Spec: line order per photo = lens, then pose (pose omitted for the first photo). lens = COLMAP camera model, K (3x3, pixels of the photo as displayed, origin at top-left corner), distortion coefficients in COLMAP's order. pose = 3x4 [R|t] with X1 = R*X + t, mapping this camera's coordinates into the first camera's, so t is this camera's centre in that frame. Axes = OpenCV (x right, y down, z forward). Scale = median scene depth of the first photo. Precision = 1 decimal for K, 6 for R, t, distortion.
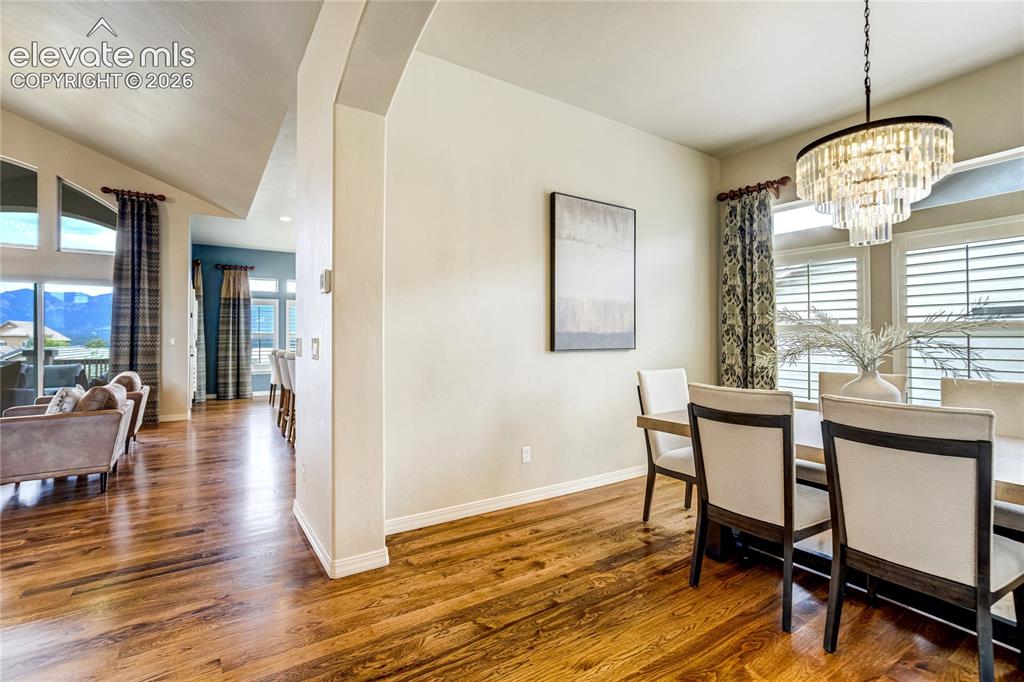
lens RADIAL K [[474.4, 0, 516.3], [0, 474.4, 340.6], [0, 0, 1]] dist [-0.042343, 0.009086]
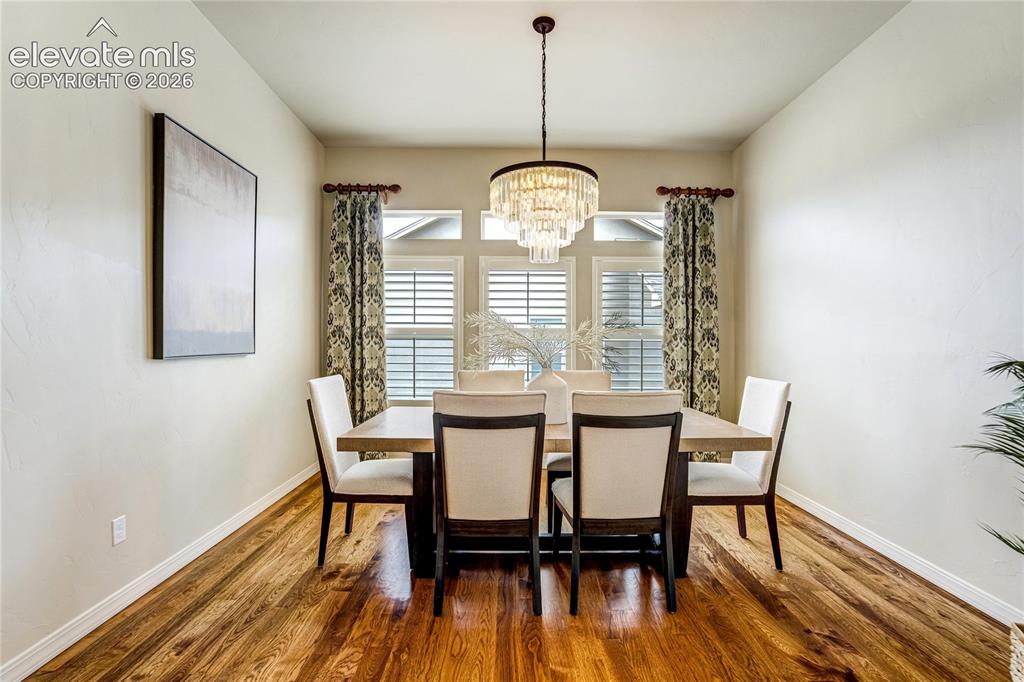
lens RADIAL K [[474.4, 0, 512.2], [0, 474.4, 347.1], [0, 0, 1]] dist [-0.042343, 0.009086]
pose [[0.548878, -0.006221, 0.835879, -0.188899], [-0.002856, 0.999953, 0.009318, -0.000966], [-0.835898, -0.007502, 0.548834, 0.246115]]
